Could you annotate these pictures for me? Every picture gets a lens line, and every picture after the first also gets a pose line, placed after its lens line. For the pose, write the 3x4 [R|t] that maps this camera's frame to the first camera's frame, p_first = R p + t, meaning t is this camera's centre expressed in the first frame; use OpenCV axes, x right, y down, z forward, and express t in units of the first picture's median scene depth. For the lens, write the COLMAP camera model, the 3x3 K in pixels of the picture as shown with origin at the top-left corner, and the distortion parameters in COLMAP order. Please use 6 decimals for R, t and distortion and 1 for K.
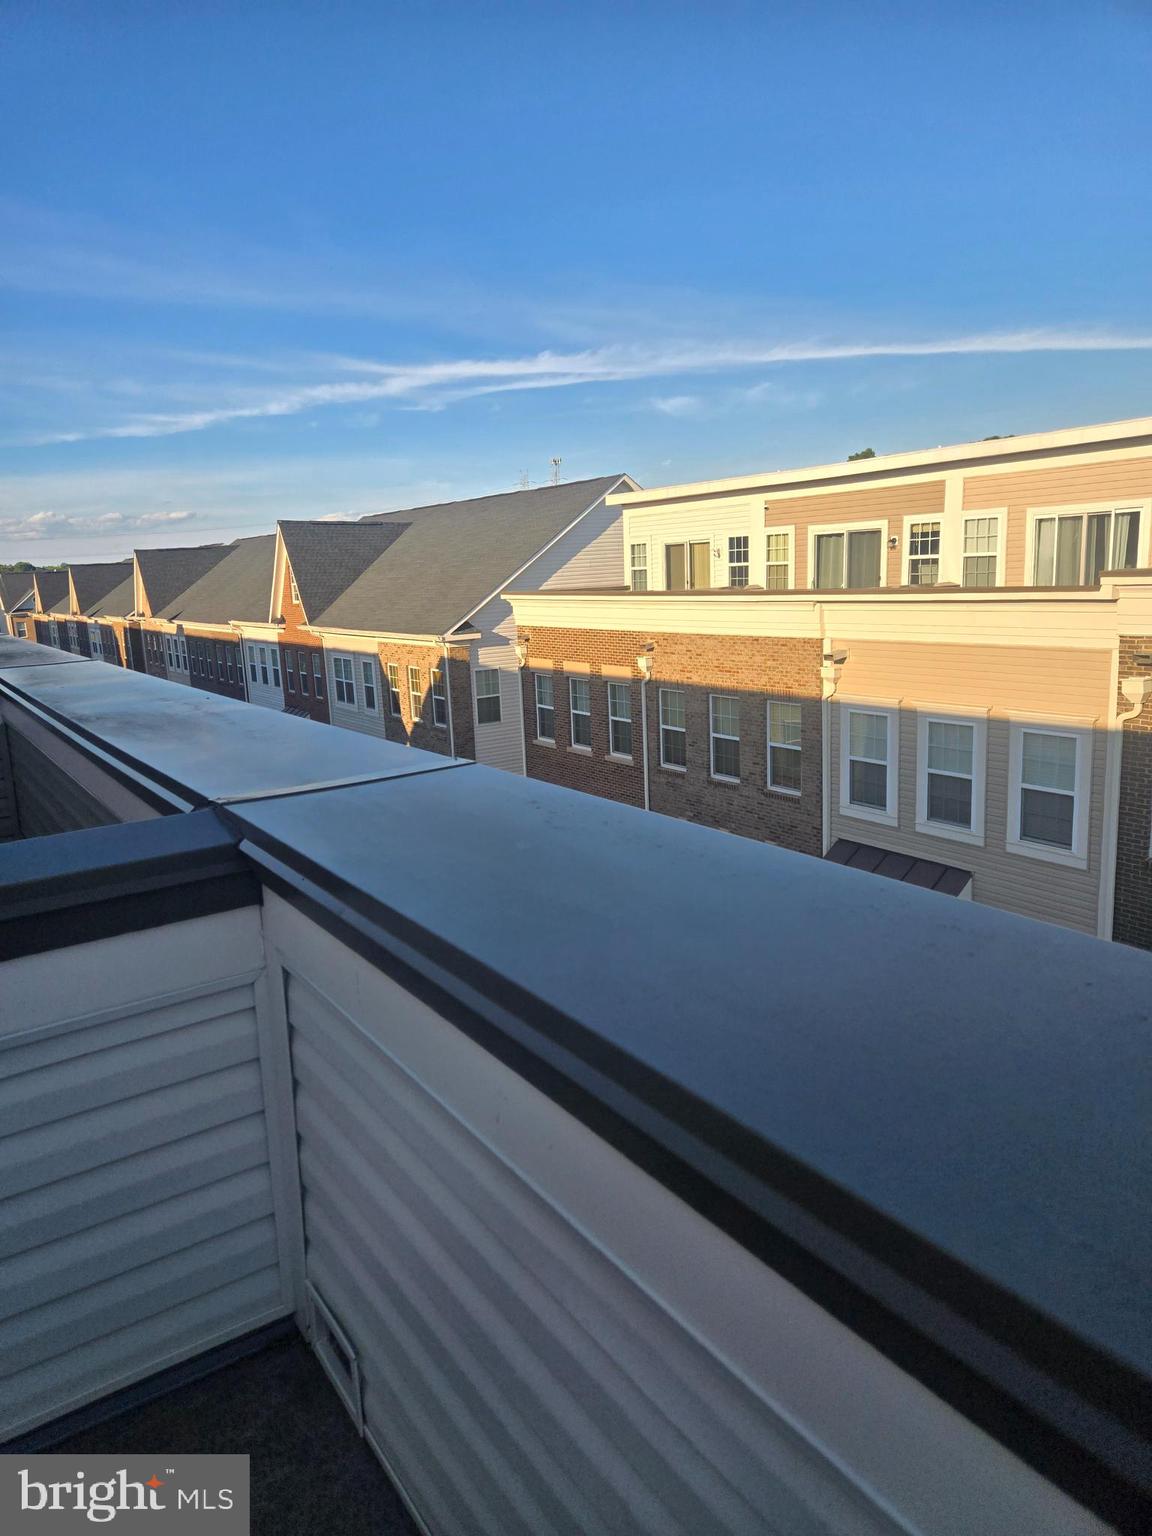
lens RADIAL K [[1032.6, 0, 576.0], [0, 1032.6, 768.0], [0, 0, 1]] dist [0.089014, -0.072339]
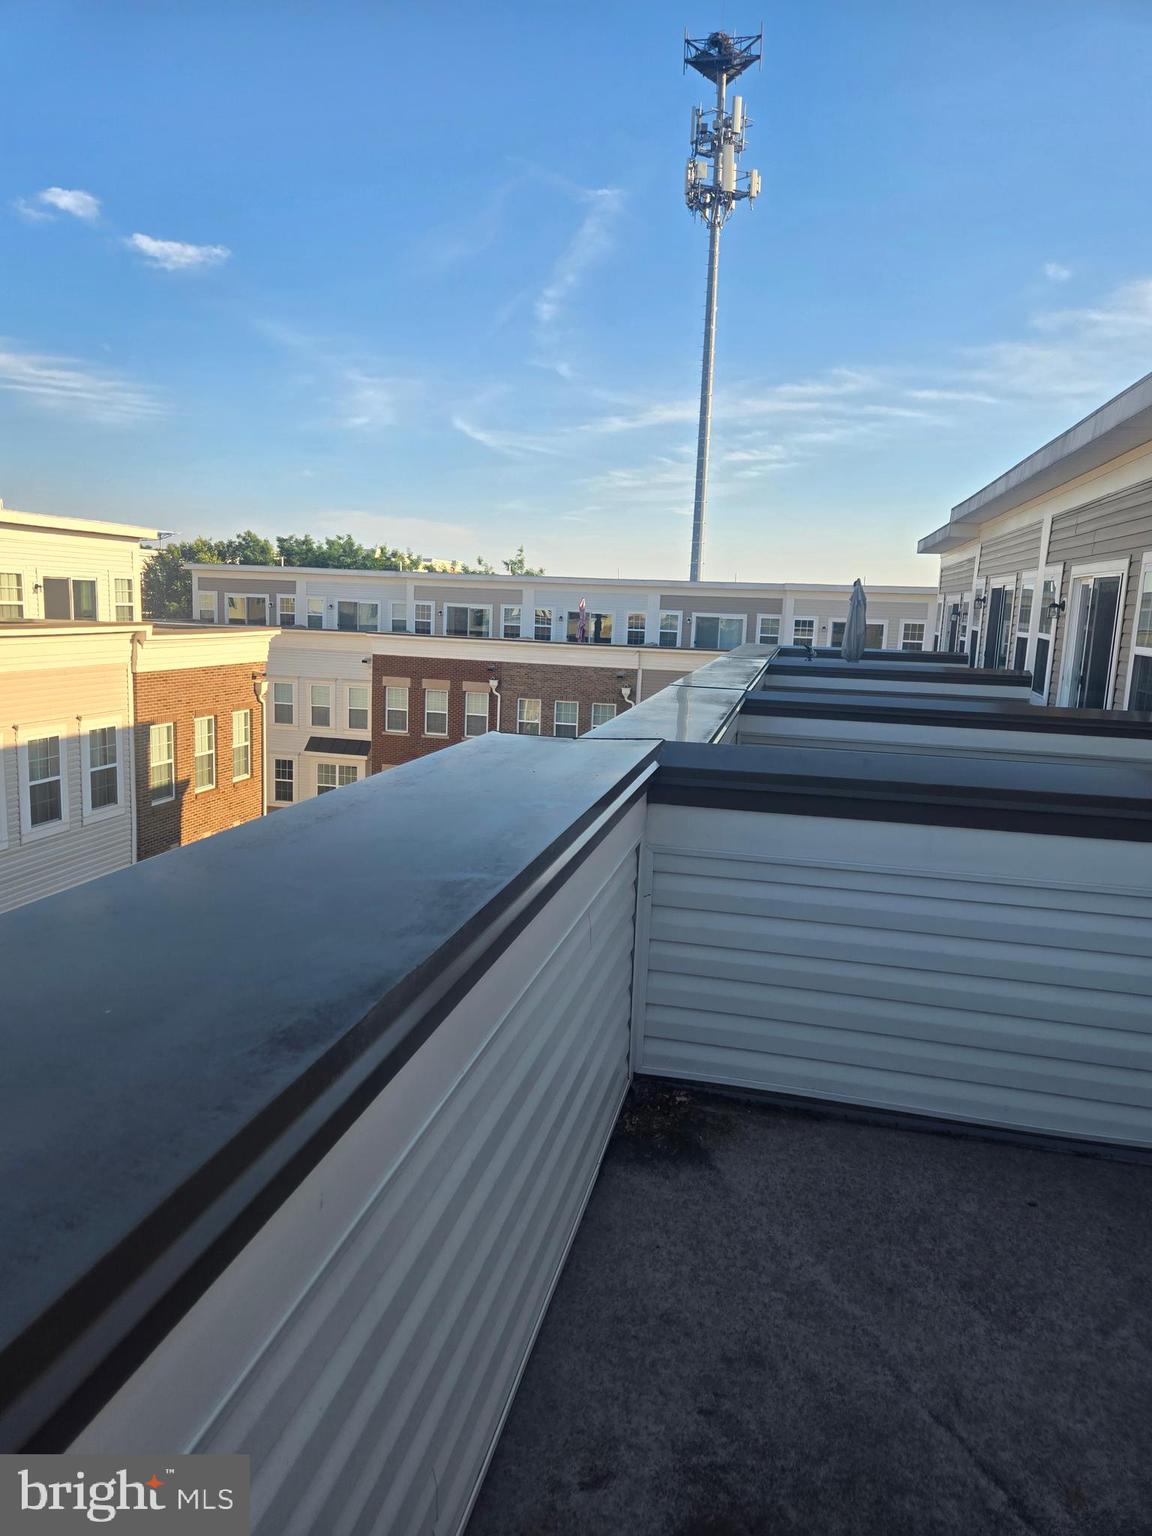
lens RADIAL K [[1032.6, 0, 576.0], [0, 1032.6, 768.0], [0, 0, 1]] dist [0.089014, -0.072339]
pose [[-0.695531, -0.092676, 0.712494, -0.973576], [0.122758, 0.961737, 0.244932, -0.242100], [-0.707931, 0.257822, -0.657542, 1.422397]]
